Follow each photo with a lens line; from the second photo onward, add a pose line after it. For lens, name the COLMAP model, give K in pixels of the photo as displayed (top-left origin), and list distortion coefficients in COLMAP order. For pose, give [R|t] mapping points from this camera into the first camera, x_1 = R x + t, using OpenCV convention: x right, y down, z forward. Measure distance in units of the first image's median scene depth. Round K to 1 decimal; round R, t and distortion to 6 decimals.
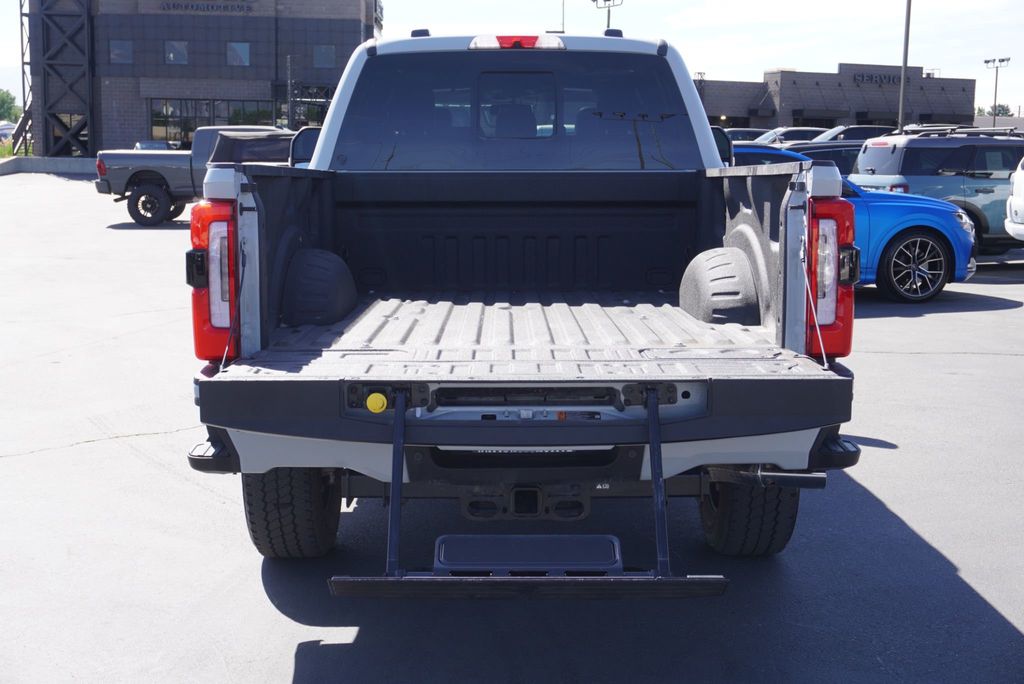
lens RADIAL K [[1276.8, 0, 492.6], [0, 1276.8, 341.9], [0, 0, 1]] dist [0.013124, -0.064883]
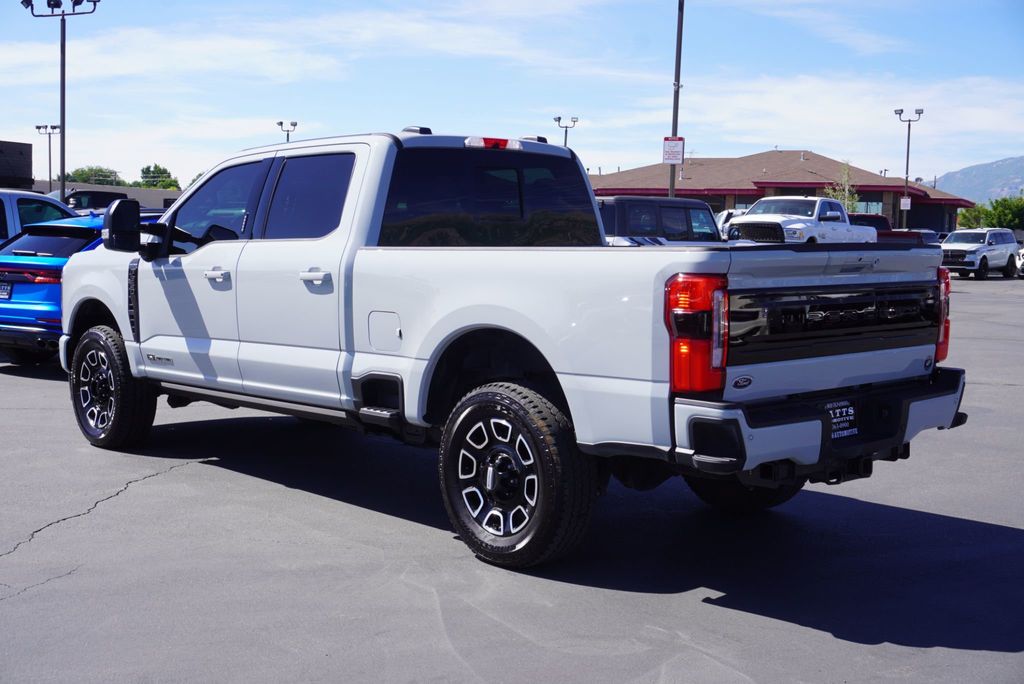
lens RADIAL K [[1276.8, 0, 492.6], [0, 1276.8, 341.9], [0, 0, 1]] dist [0.013124, -0.064883]
pose [[0.741928, -0.050581, 0.668569, -0.270713], [0.082293, 0.996481, -0.015934, -0.007372], [-0.665410, 0.066841, 0.743479, 0.029612]]
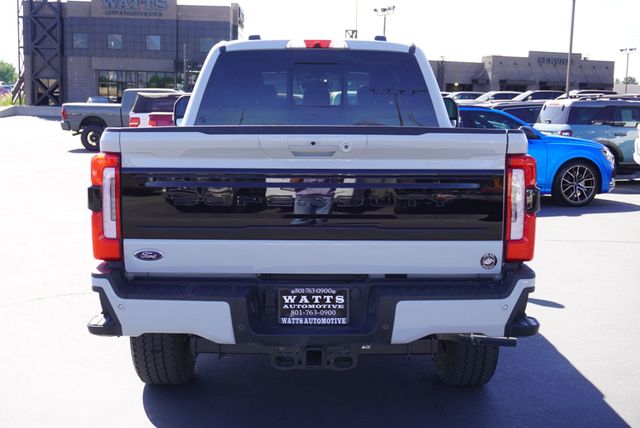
lens RADIAL K [[798.0, 0, 307.9], [0, 798.0, 213.9], [0, 0, 1]] dist [0.013124, -0.064883]
pose [[0.999956, 0.008166, -0.004546, 0.004498], [-0.008215, 0.999906, -0.011008, -0.006483], [0.004456, 0.011045, 0.999929, 0.014228]]
